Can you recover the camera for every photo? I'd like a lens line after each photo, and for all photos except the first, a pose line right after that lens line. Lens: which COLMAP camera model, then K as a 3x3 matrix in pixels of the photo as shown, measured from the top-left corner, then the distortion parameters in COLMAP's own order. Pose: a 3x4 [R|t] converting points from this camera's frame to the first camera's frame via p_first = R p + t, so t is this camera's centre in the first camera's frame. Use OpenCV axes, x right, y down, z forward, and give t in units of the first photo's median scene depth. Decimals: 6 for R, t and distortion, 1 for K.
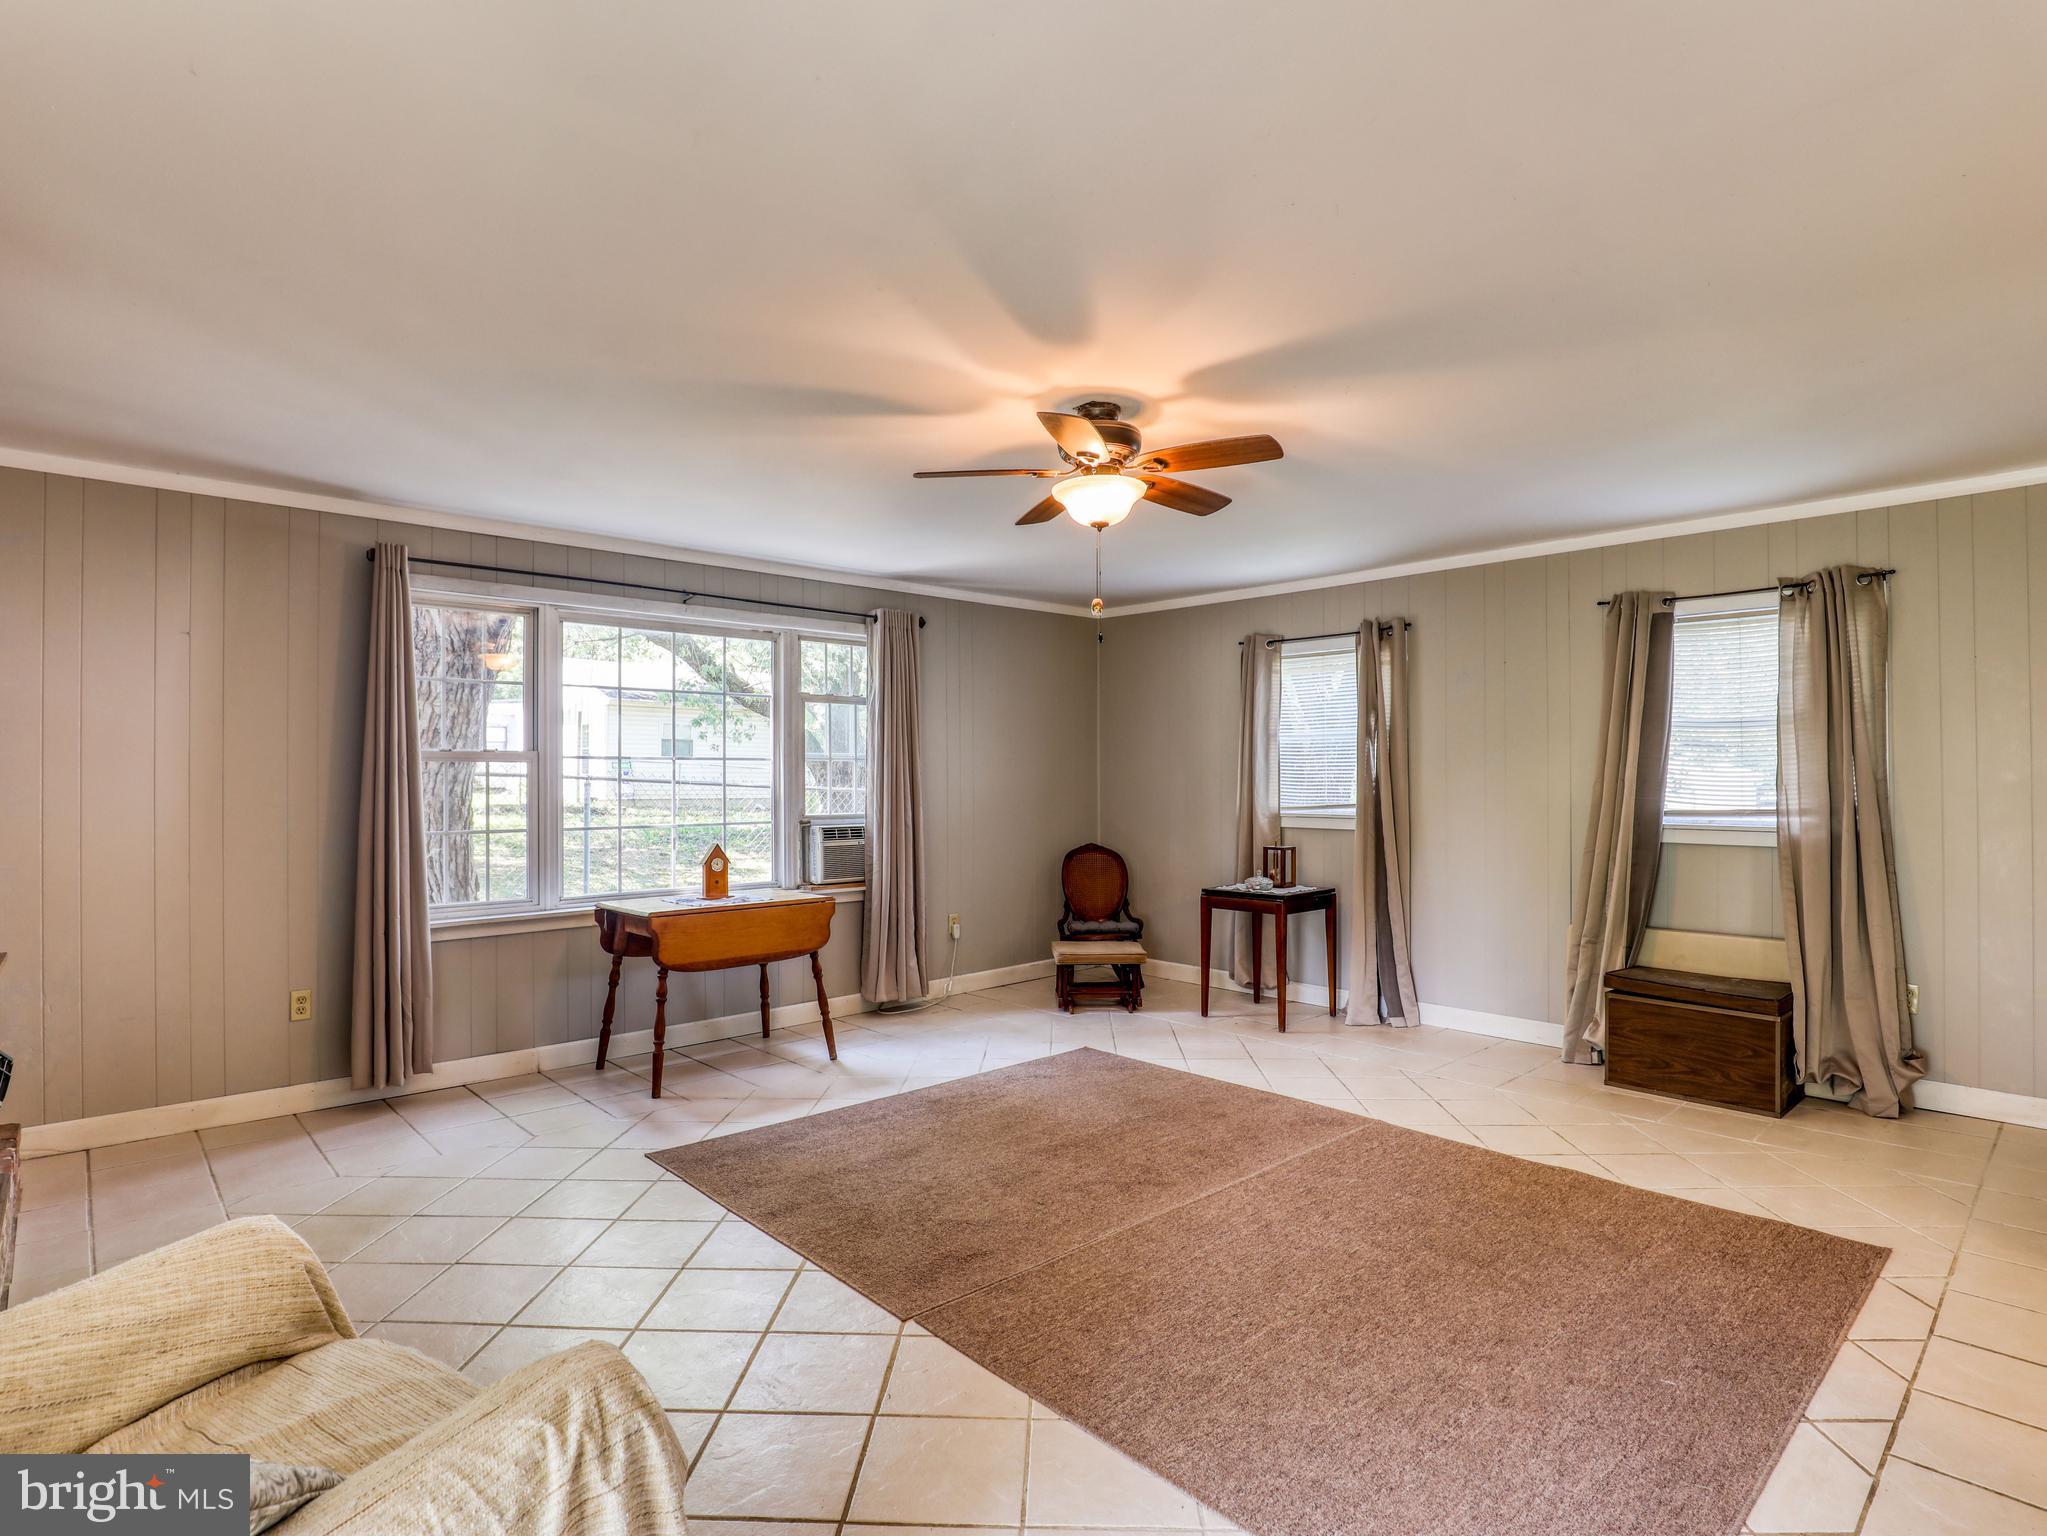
lens RADIAL K [[1055.1, 0, 1016.0], [0, 1055.1, 768.9], [0, 0, 1]] dist [-0.030018, -0.000326]
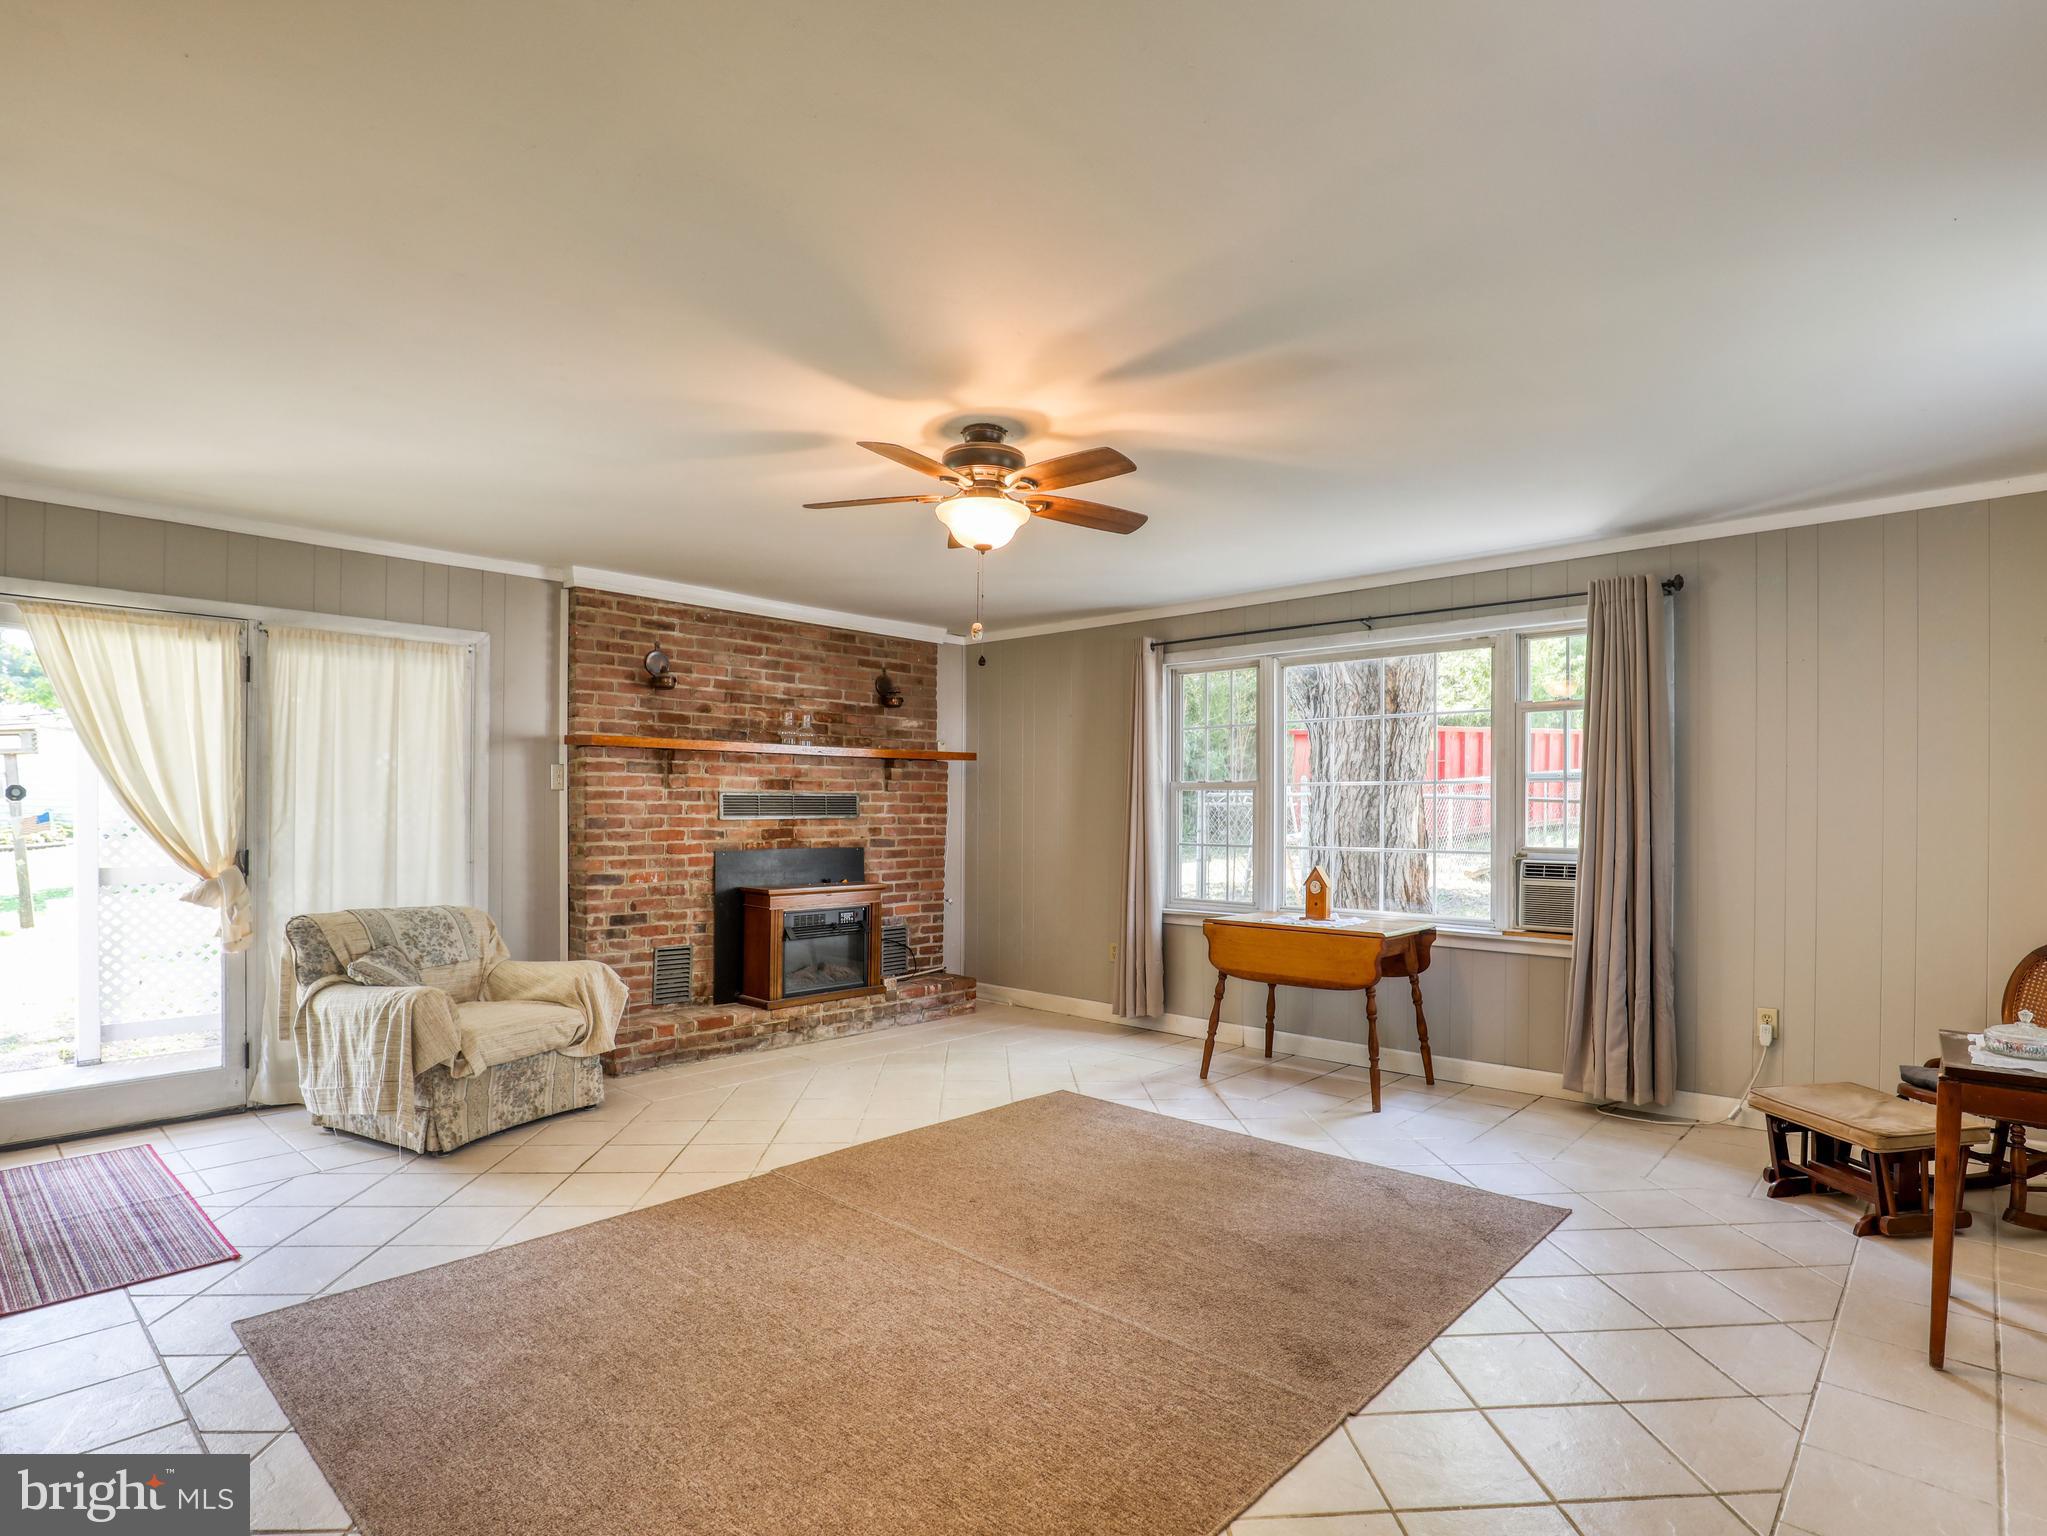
lens RADIAL K [[1070.5, 0, 1048.3], [0, 1070.5, 808.0], [0, 0, 1]] dist [-0.031635, -0.000358]
pose [[0.091465, 0.005325, -0.995794, 0.803617], [0.007574, 0.999953, 0.006043, 0.006075], [0.995779, -0.008095, 0.091421, 0.712403]]
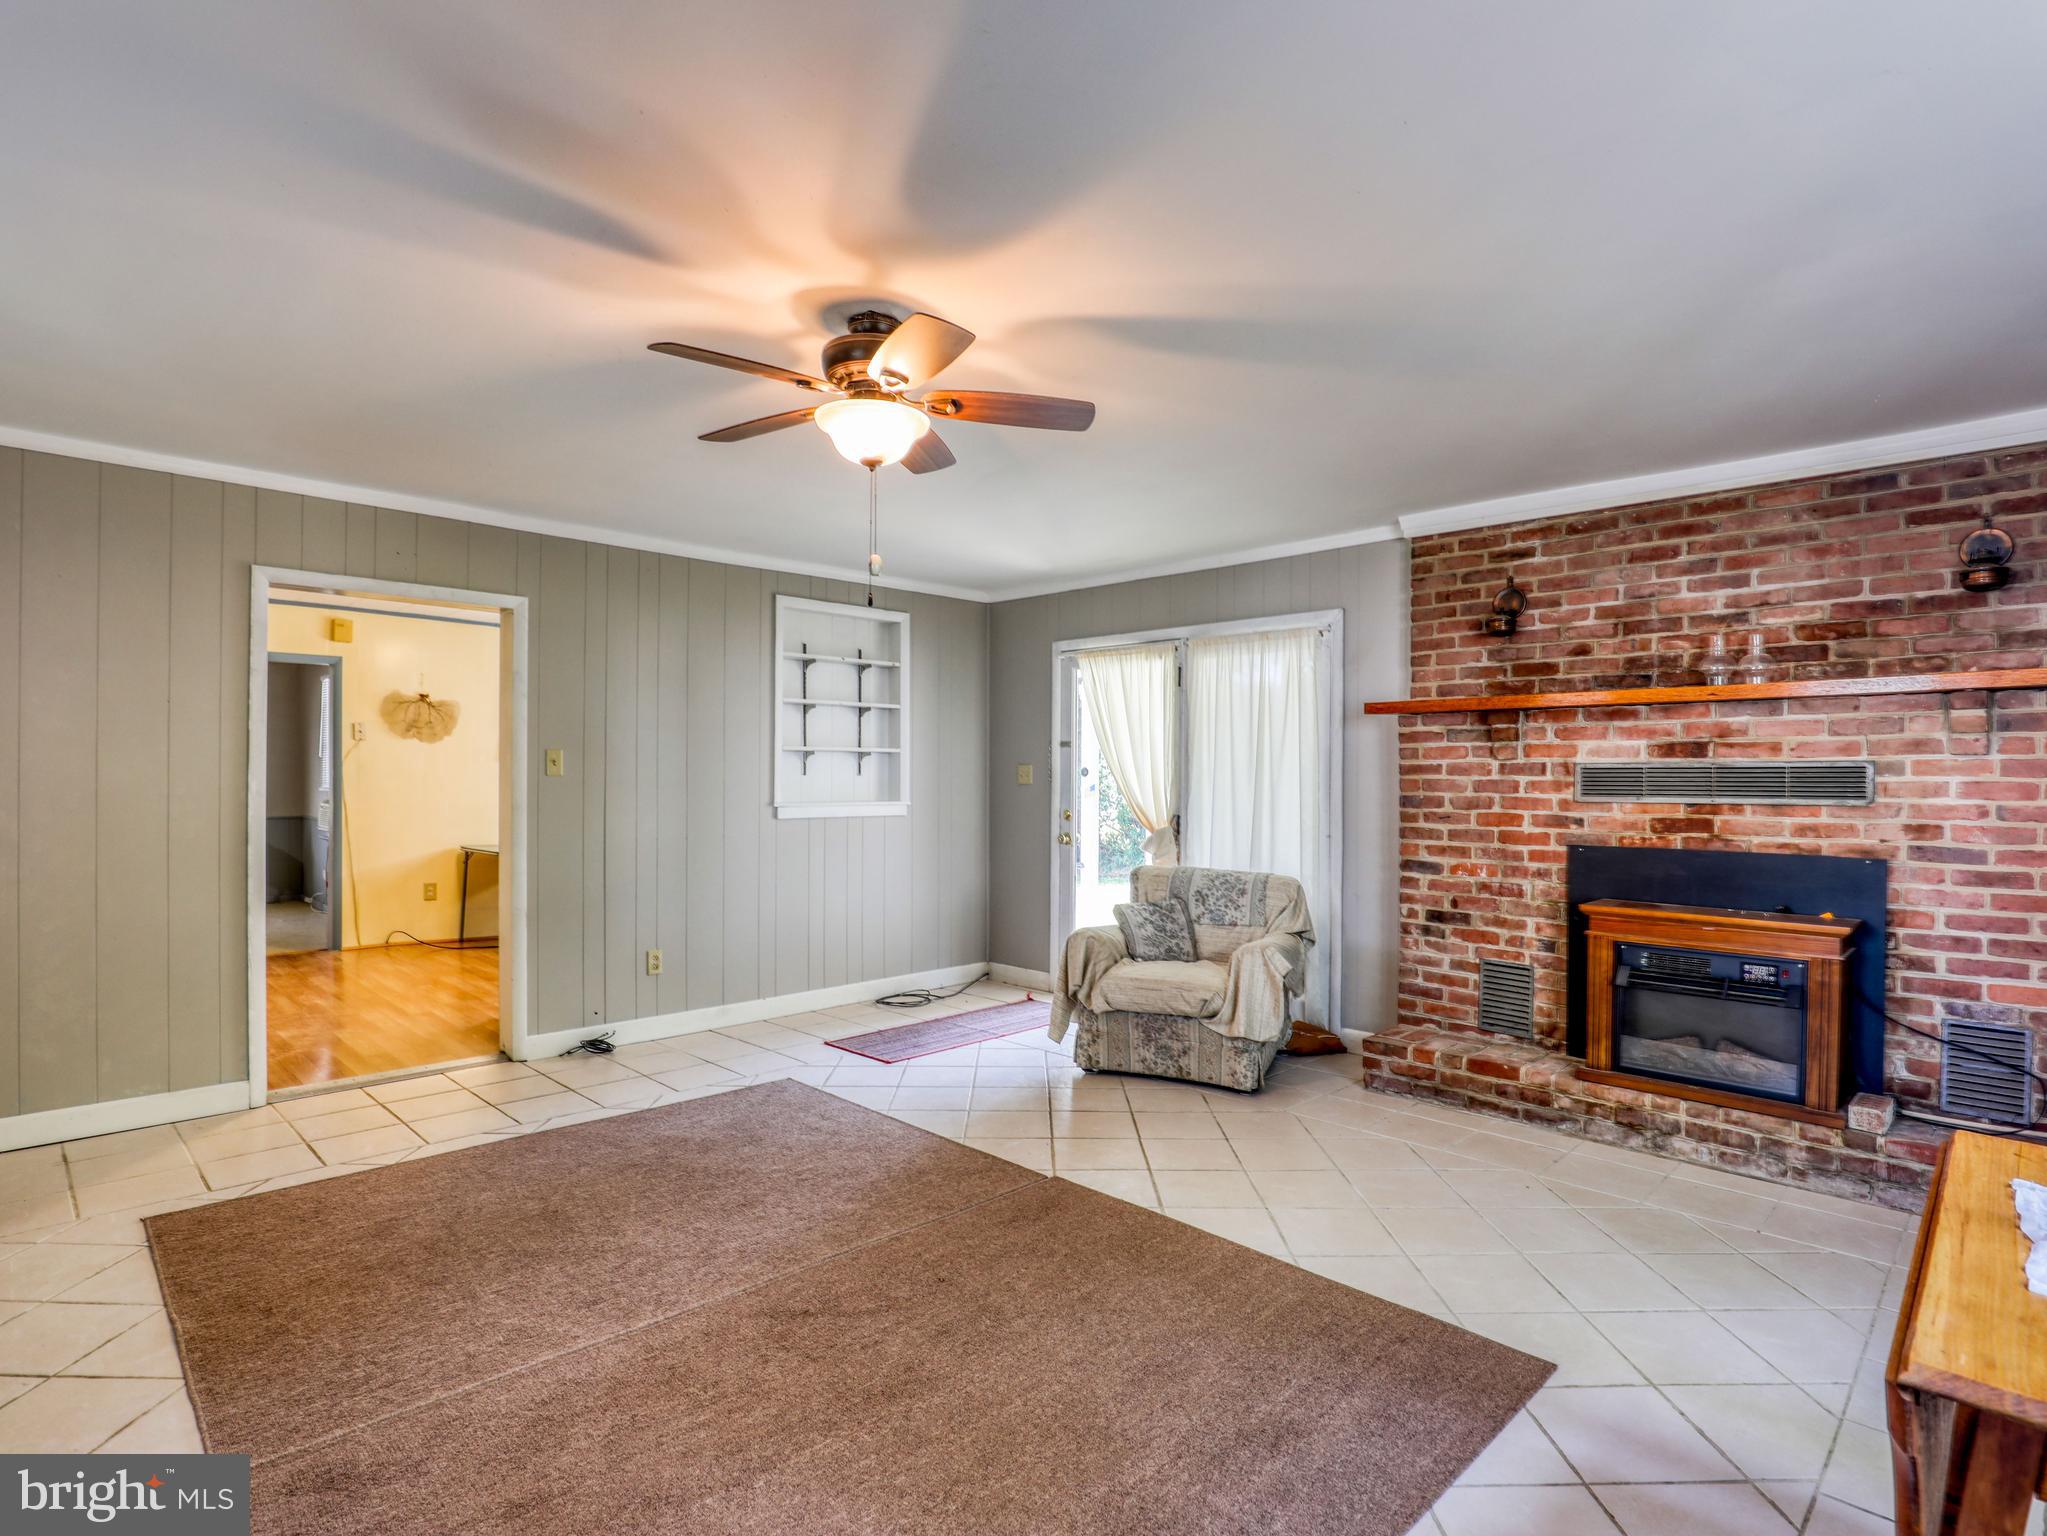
lens RADIAL K [[1055.1, 0, 1016.0], [0, 1055.1, 768.9], [0, 0, 1]] dist [-0.030018, -0.000326]
pose [[-0.999269, -0.003308, -0.038097, -0.001246], [-0.002499, 0.999771, -0.021252, 0.017460], [0.038159, -0.021141, -0.999048, 1.339026]]
